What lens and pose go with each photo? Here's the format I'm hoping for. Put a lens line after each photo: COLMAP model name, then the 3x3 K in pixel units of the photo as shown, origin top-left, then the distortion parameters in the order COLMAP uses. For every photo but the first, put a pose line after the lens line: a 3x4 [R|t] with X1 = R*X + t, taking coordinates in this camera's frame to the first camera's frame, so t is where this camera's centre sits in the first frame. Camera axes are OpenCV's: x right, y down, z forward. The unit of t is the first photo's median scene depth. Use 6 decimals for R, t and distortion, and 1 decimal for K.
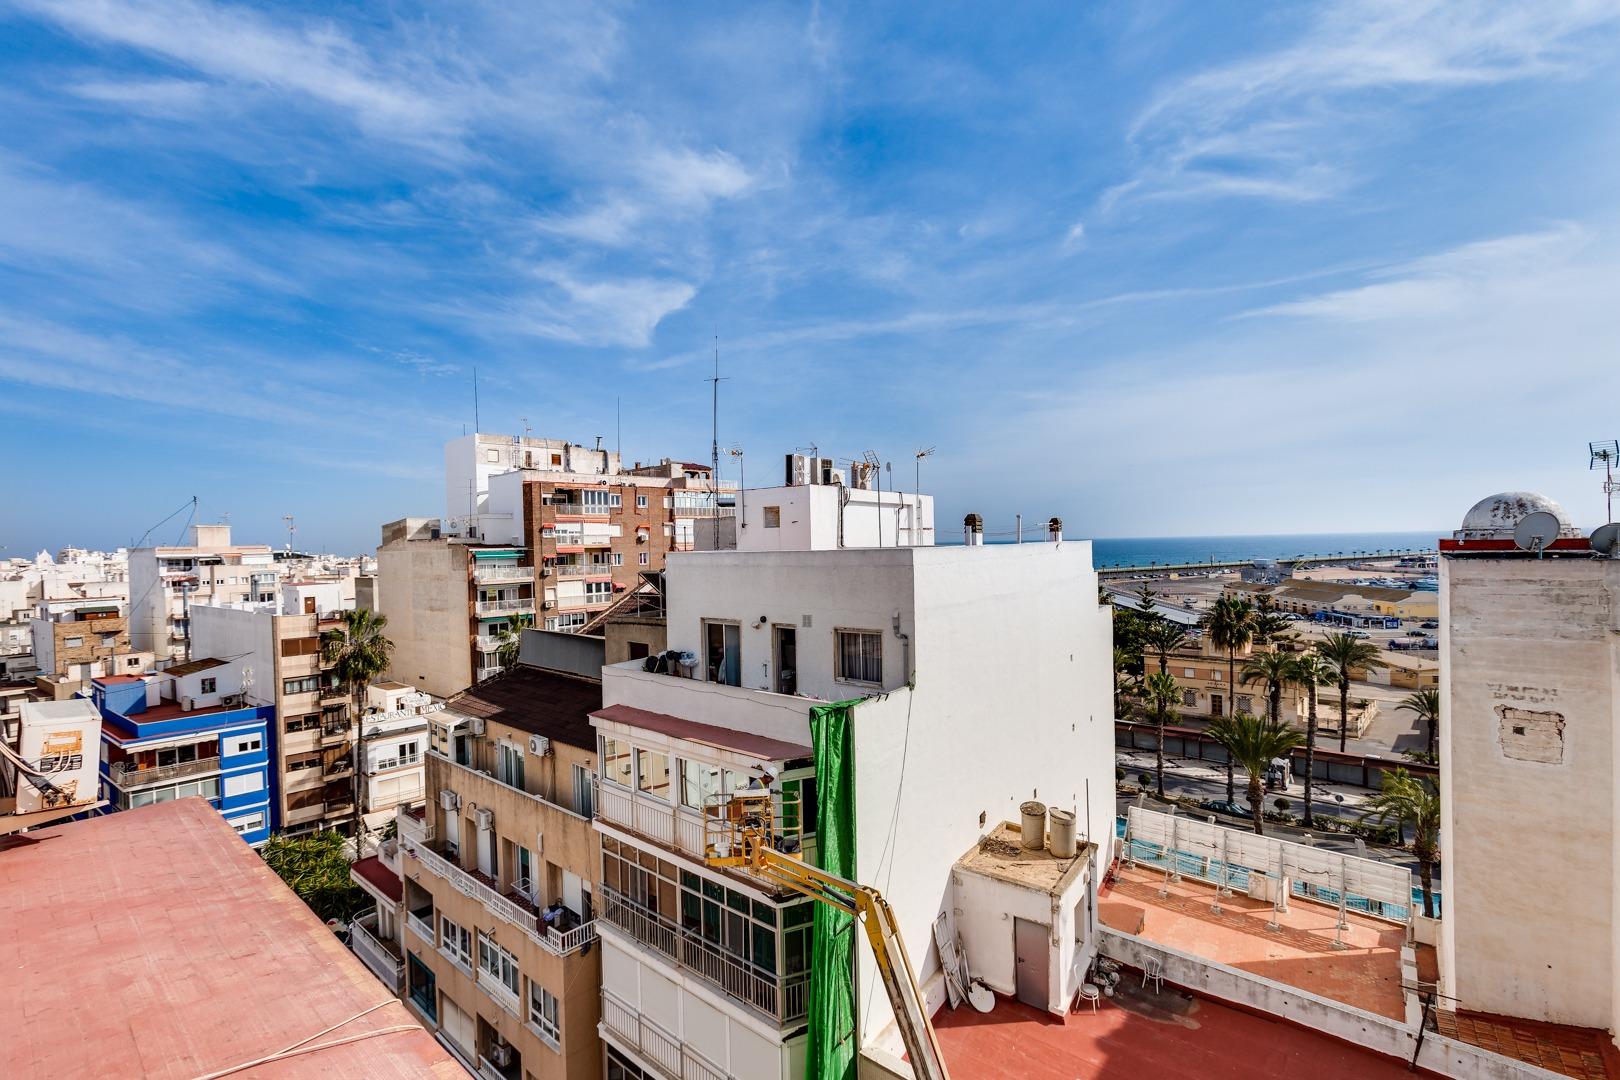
lens RADIAL K [[725.8, 0, 802.4], [0, 725.8, 541.7], [0, 0, 1]] dist [-0.001702, -0.000307]
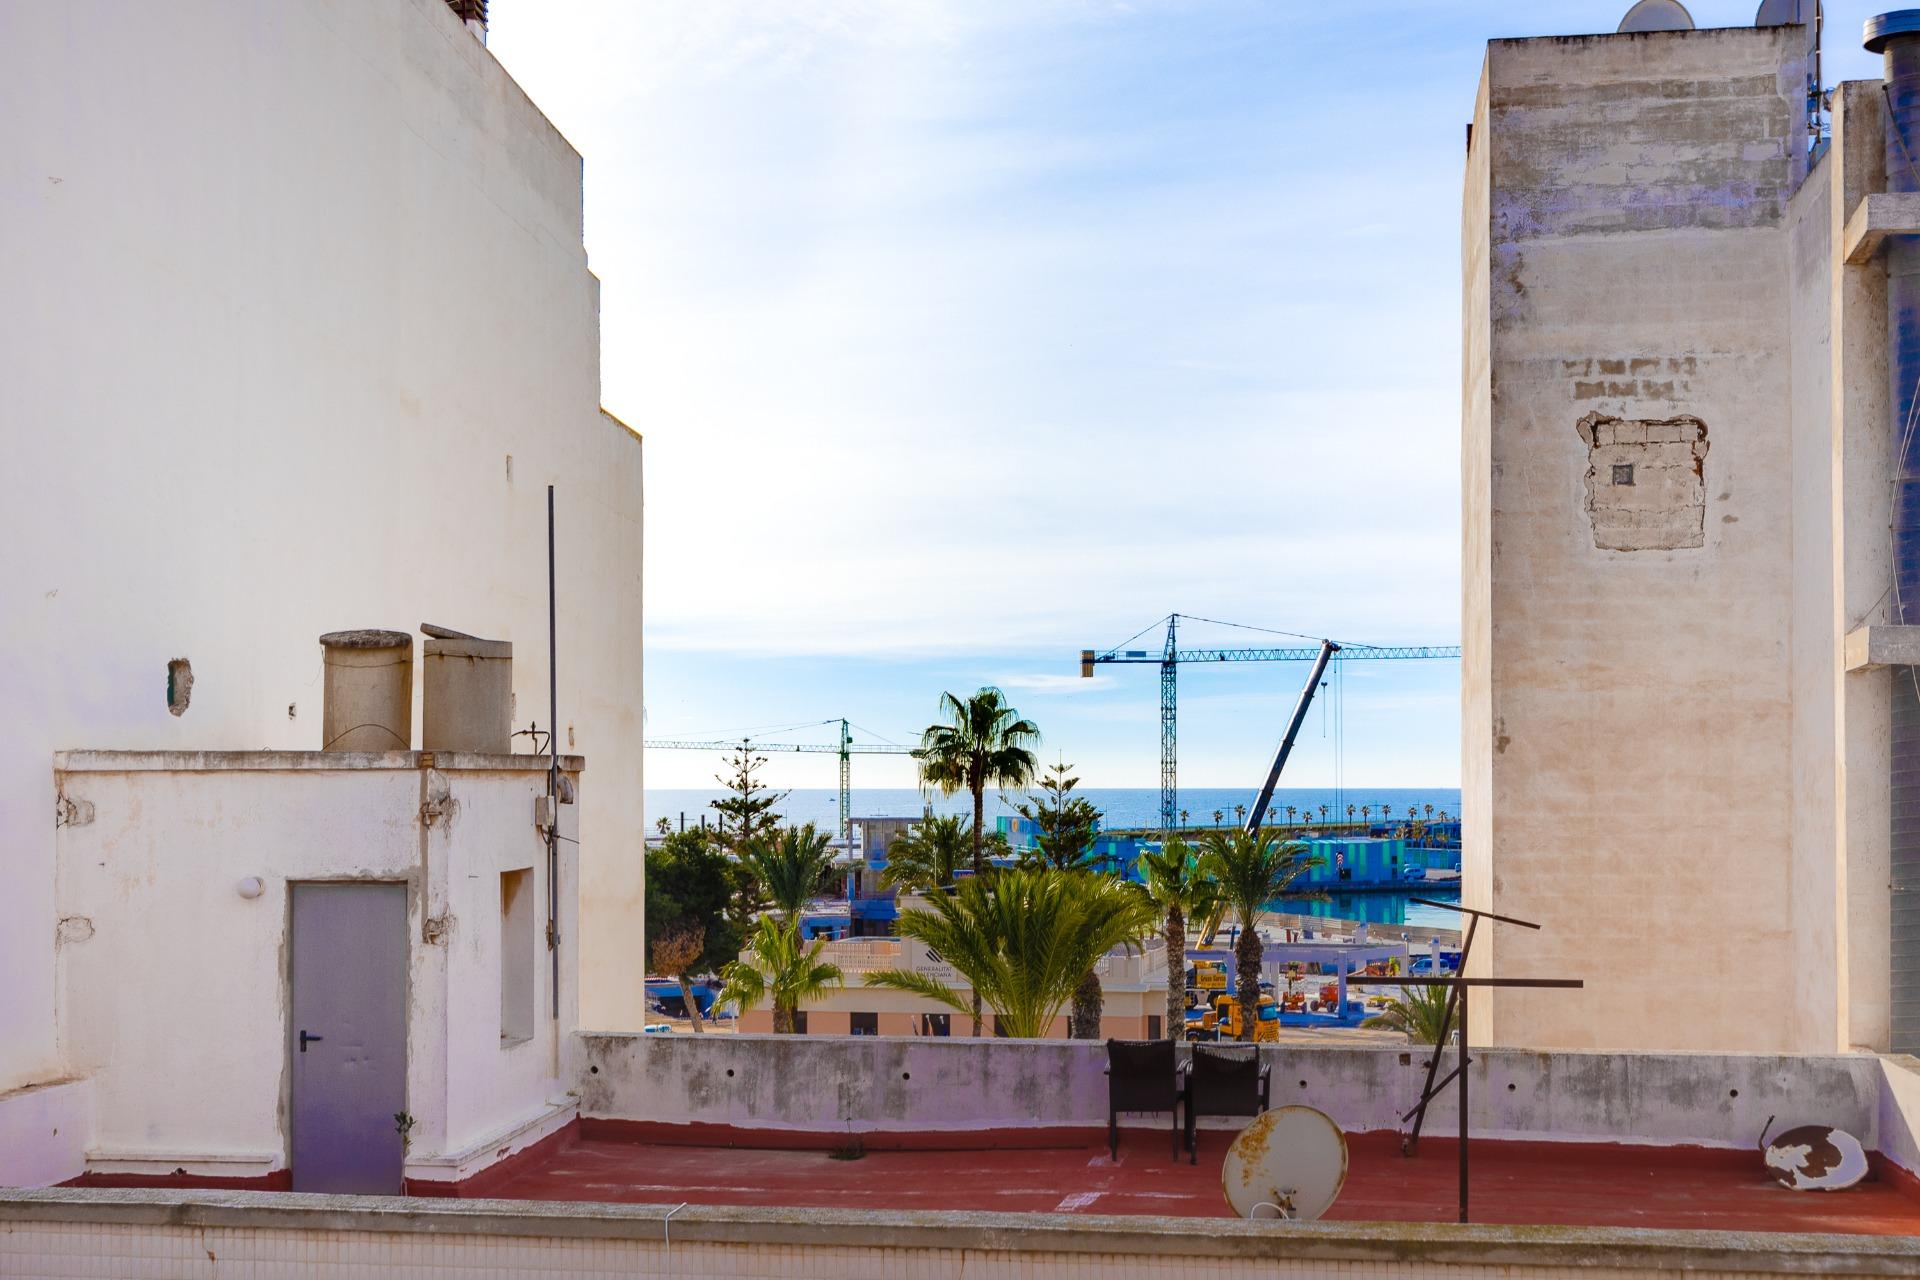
lens RADIAL K [[2480.2, 0, 1063.6], [0, 2480.2, 738.3], [0, 0, 1]] dist [-0.002286, 0.014192]
pose [[0.840982, 0.023900, 0.540535, 0.020559], [-0.008847, 0.999498, -0.030429, 0.341954], [-0.540991, 0.020807, 0.840771, 0.040631]]
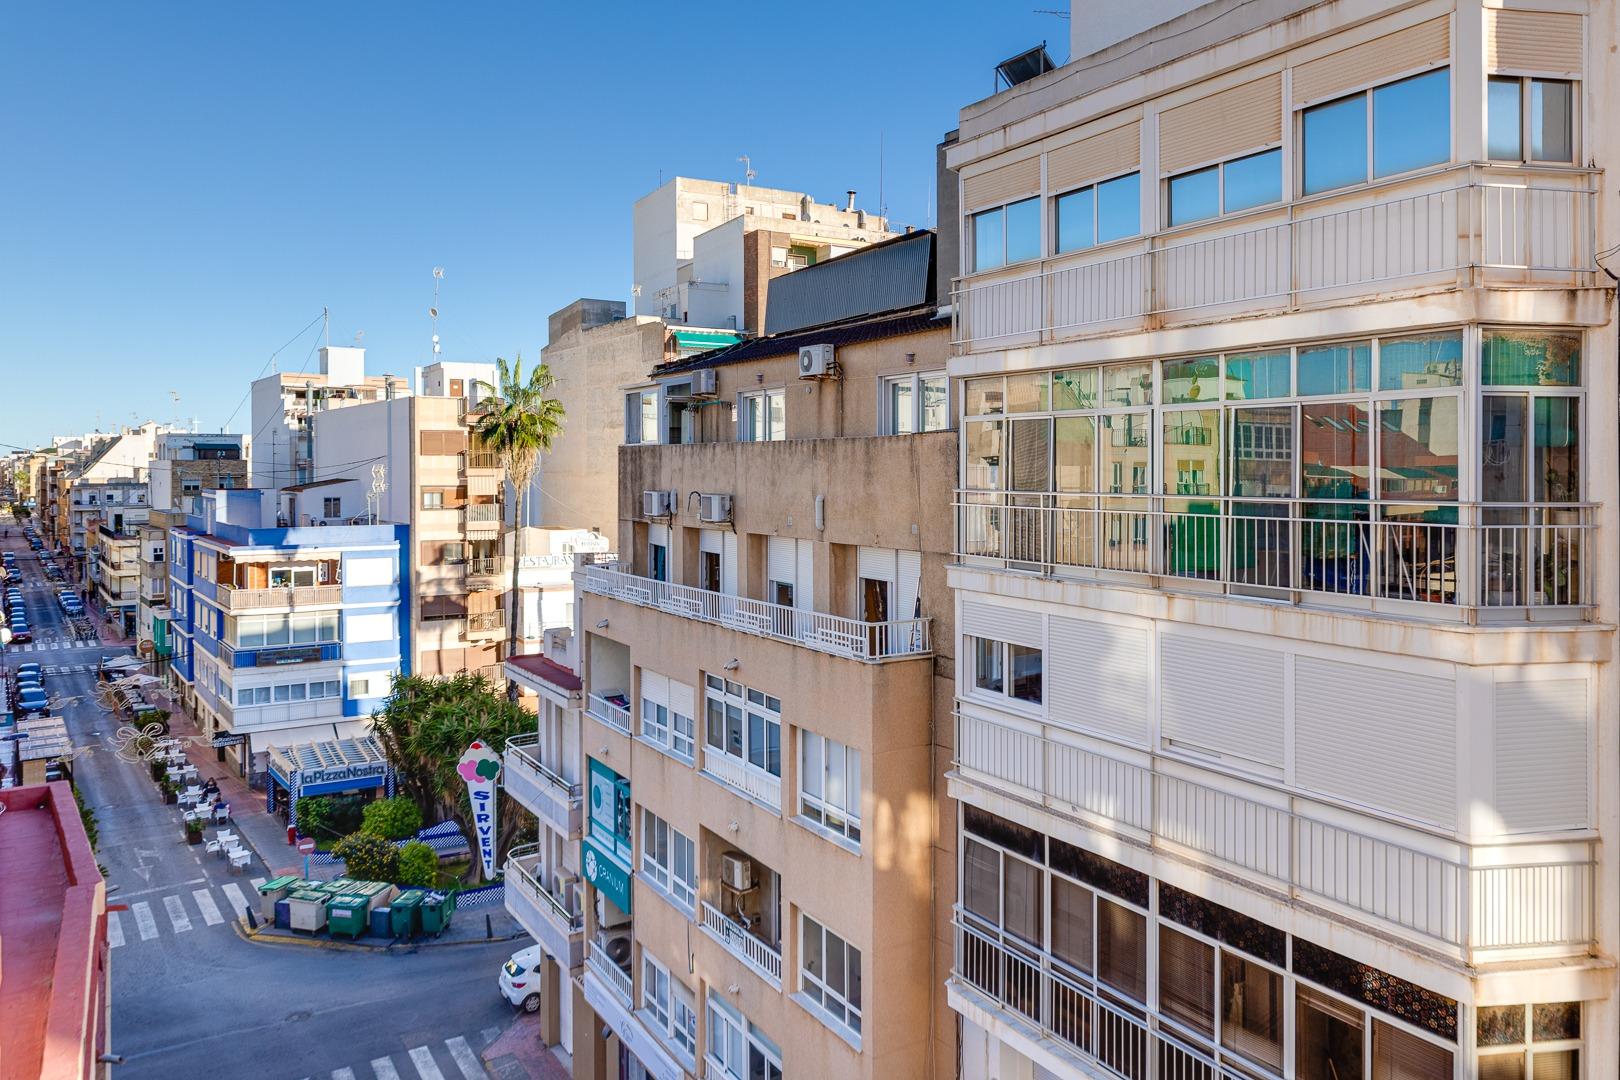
lens RADIAL K [[1102.6, 0, 807.9], [0, 1102.6, 470.2], [0, 0, 1]] dist [-0.000398, 0.000697]
pose [[0.958998, 0.017342, -0.282882, -0.125094], [-0.018023, 0.999838, 0.000195, 0.350867], [0.282839, 0.004912, 0.959155, 0.187024]]
